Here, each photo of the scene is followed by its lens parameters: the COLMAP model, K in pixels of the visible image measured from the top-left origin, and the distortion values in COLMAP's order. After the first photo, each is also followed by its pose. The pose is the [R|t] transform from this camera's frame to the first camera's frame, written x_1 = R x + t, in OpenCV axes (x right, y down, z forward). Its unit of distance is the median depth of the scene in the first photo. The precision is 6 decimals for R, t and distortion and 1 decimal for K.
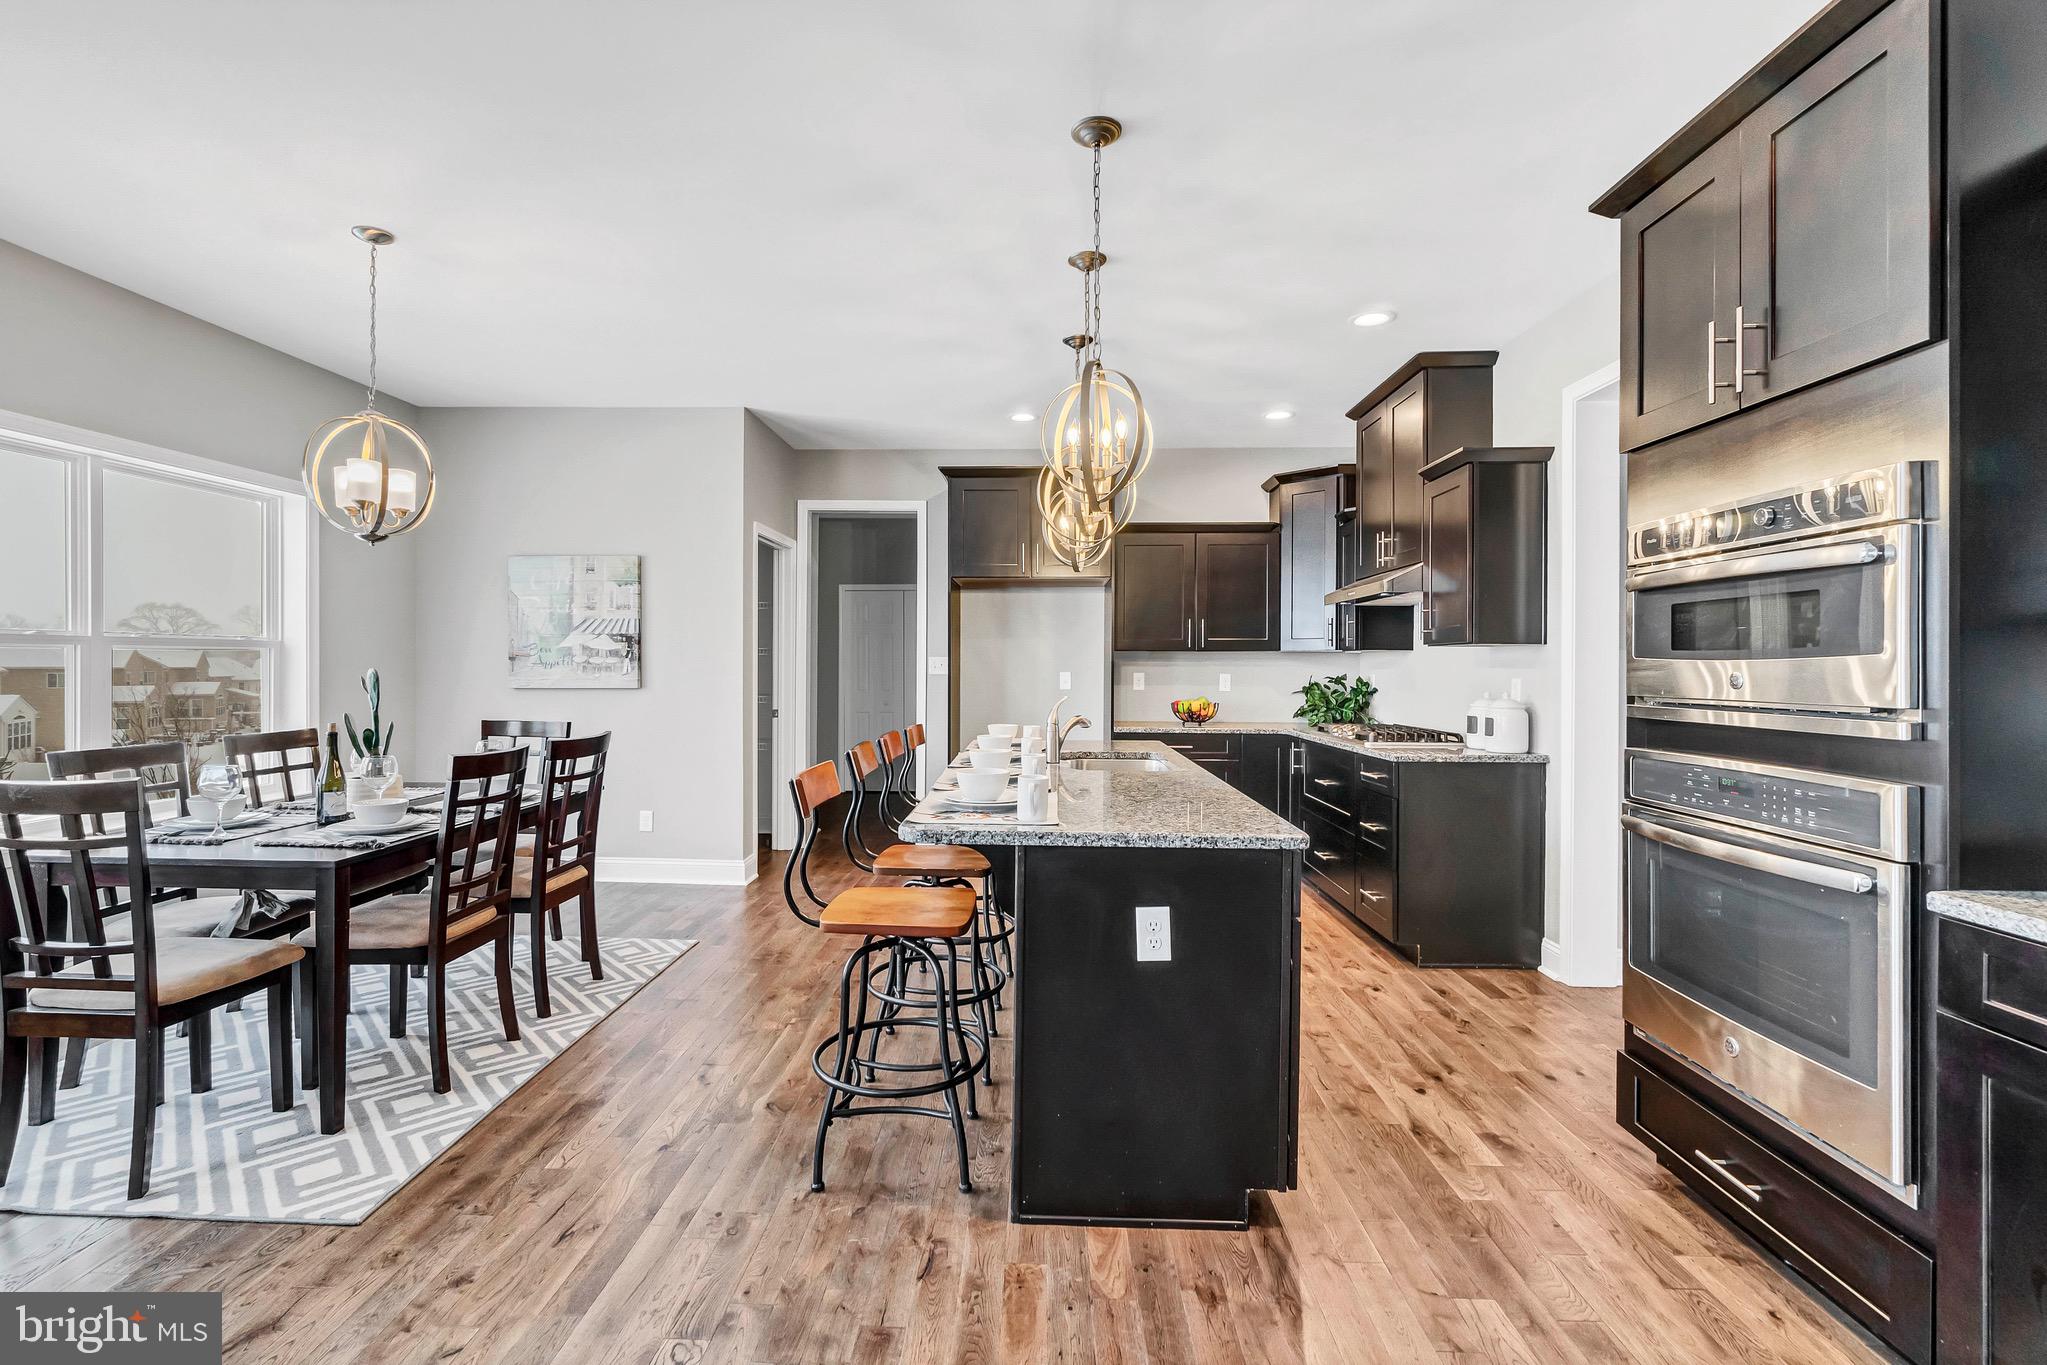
lens RADIAL K [[891.5, 0, 1011.2], [0, 891.5, 671.6], [0, 0, 1]] dist [-0.013106, 0.000046]
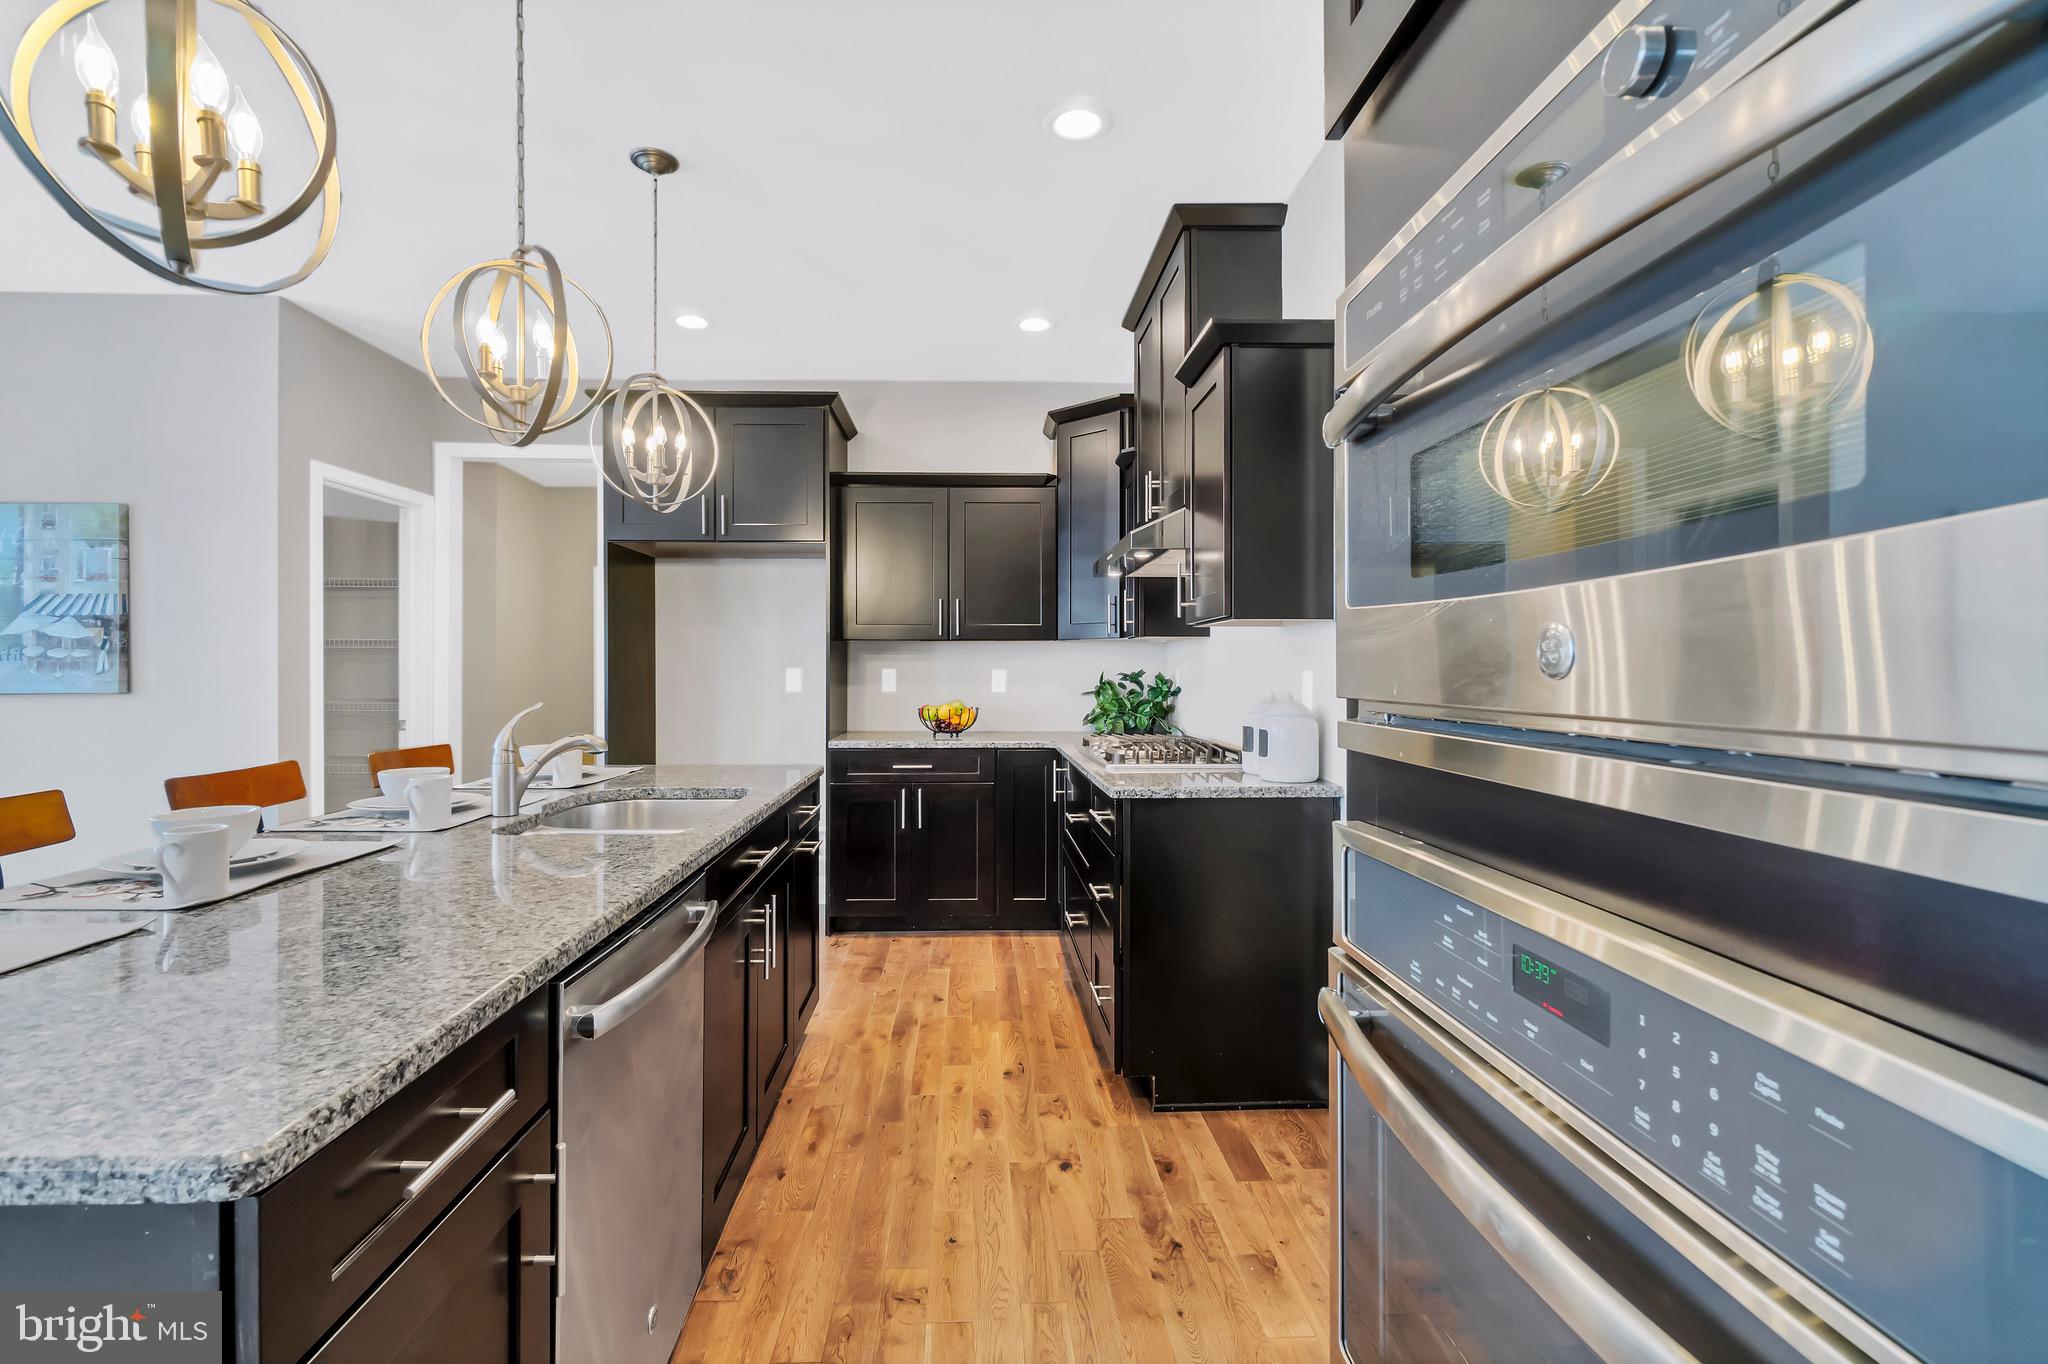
lens RADIAL K [[920.8, 0, 977.7], [0, 920.8, 672.2], [0, 0, 1]] dist [-0.003845, -0.000304]
pose [[0.997500, -0.004439, 0.070528, 0.200611], [0.004483, 0.999990, -0.000461, 0.005509], [-0.070526, 0.000776, 0.997510, 0.233074]]
